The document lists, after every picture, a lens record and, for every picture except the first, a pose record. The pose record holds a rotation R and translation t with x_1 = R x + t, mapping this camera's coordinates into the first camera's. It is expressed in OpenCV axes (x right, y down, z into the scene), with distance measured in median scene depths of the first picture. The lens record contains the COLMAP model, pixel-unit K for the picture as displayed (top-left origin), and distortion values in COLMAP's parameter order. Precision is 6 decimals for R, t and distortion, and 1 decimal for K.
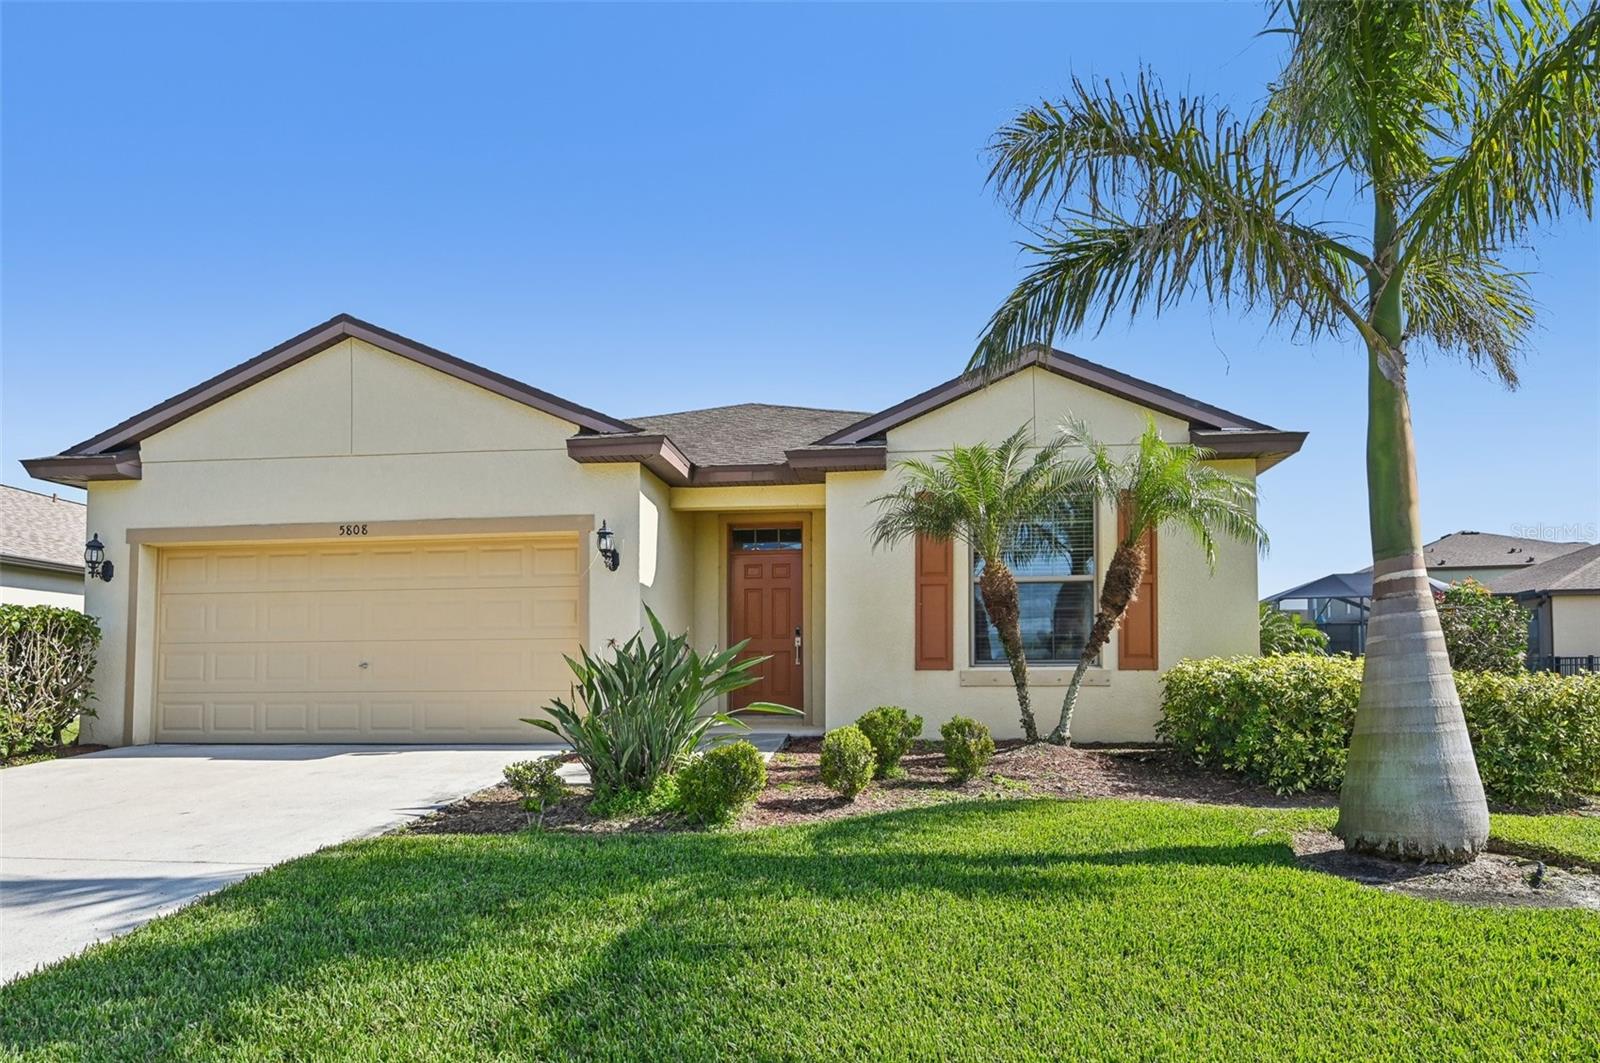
lens RADIAL K [[880.4, 0, 785.7], [0, 880.4, 544.1], [0, 0, 1]] dist [-0.001006, 0.000603]
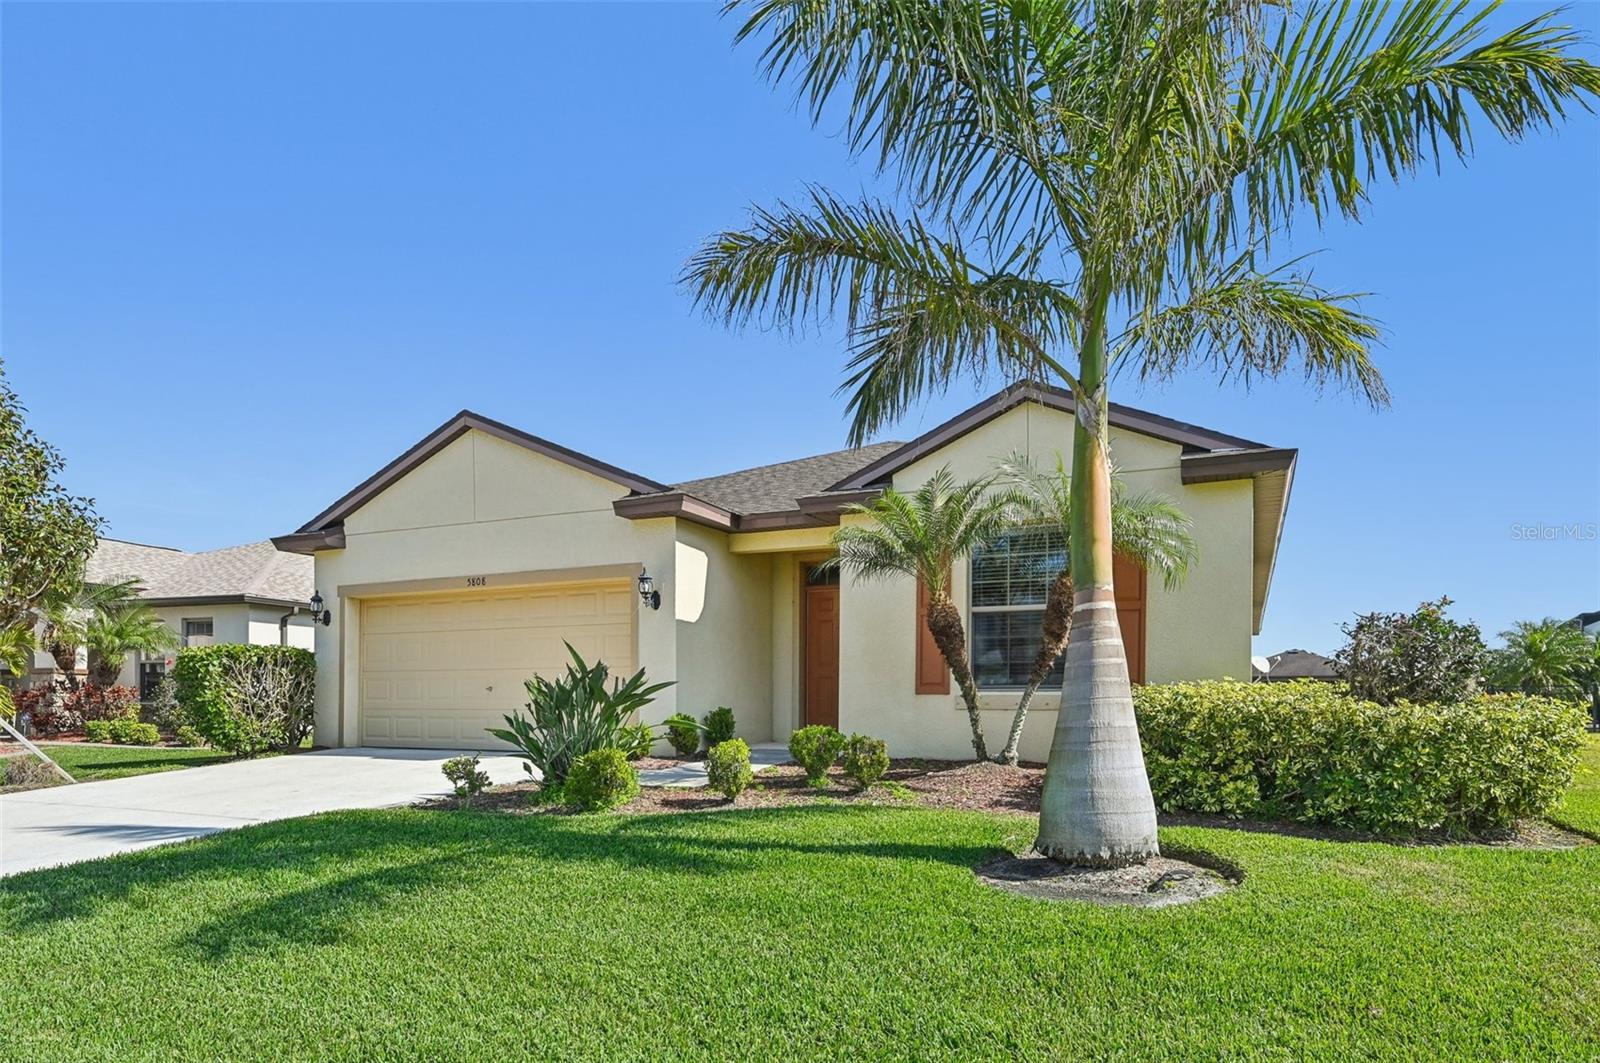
lens RADIAL K [[878.9, 0, 812.8], [0, 878.9, 590.2], [0, 0, 1]] dist [0.000888, -0.000049]
pose [[0.956773, -0.029803, -0.289306, 0.348998], [0.036453, 0.999180, 0.017624, -0.008762], [0.288543, -0.027408, 0.957074, -0.071117]]
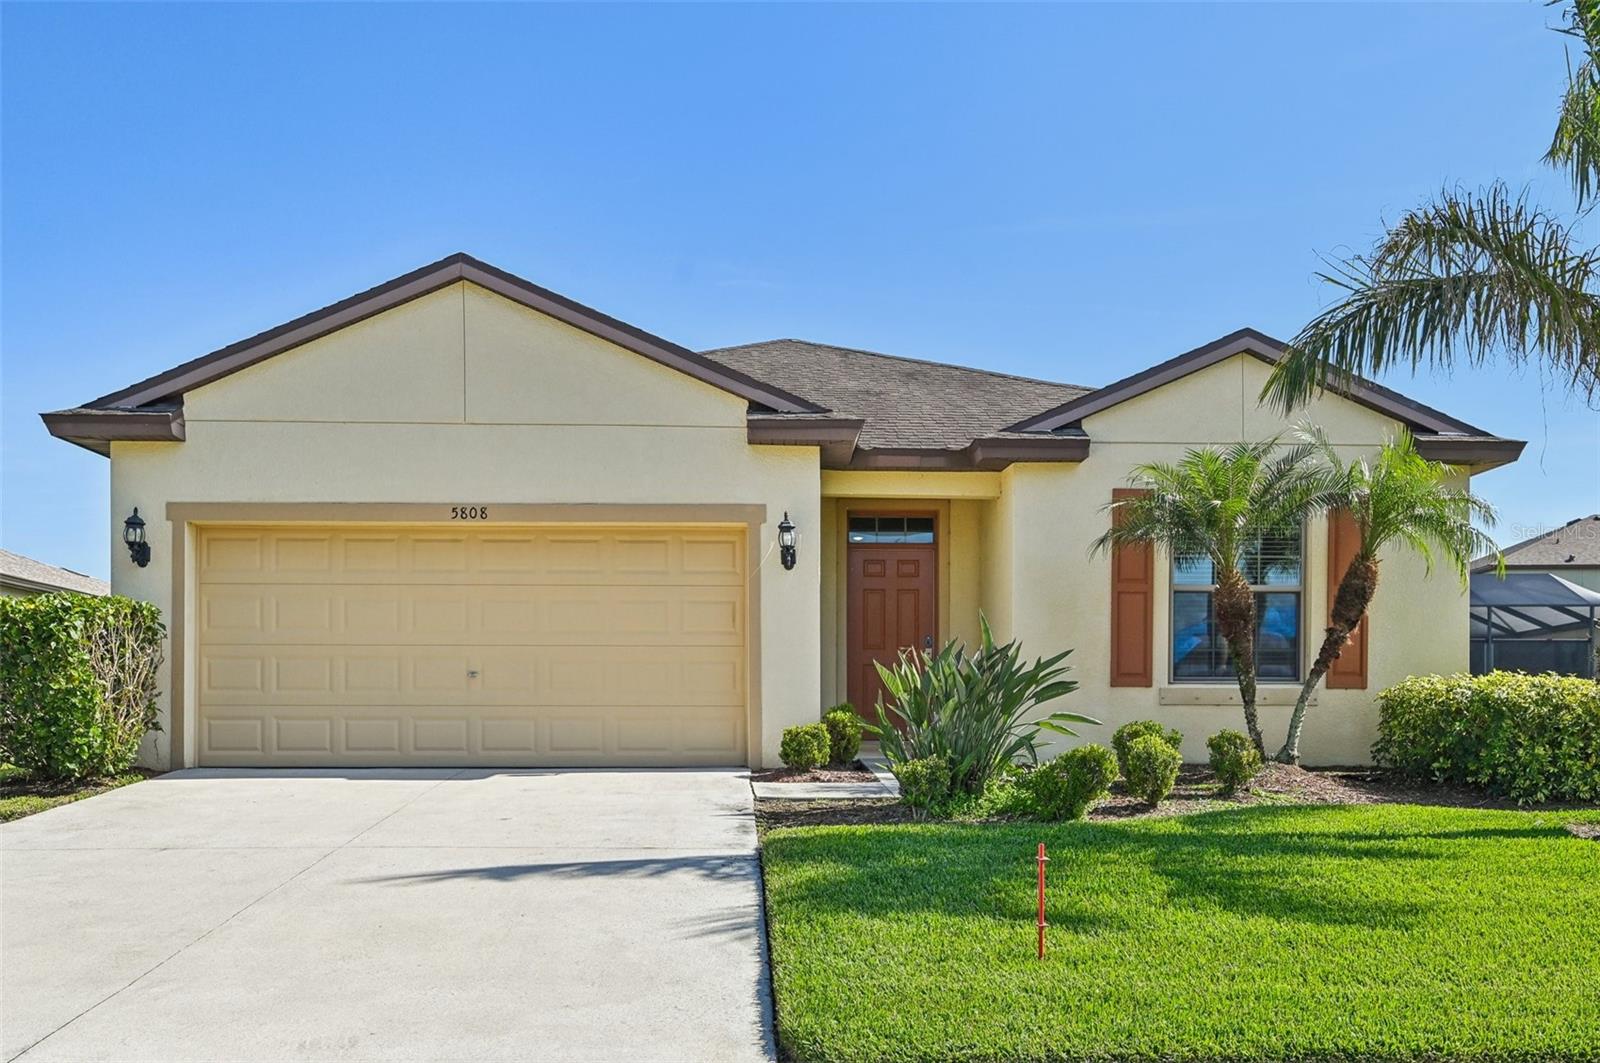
lens RADIAL K [[1376.7, 0, 800.0], [0, 1376.7, 531.5], [0, 0, 1]] dist [-0.006383, 0.006420]
pose [[0.990375, 0.026391, 0.135870, -0.370735], [-0.029061, 0.999421, 0.017702, -0.032056], [-0.135325, -0.021480, 0.990568, -0.355832]]
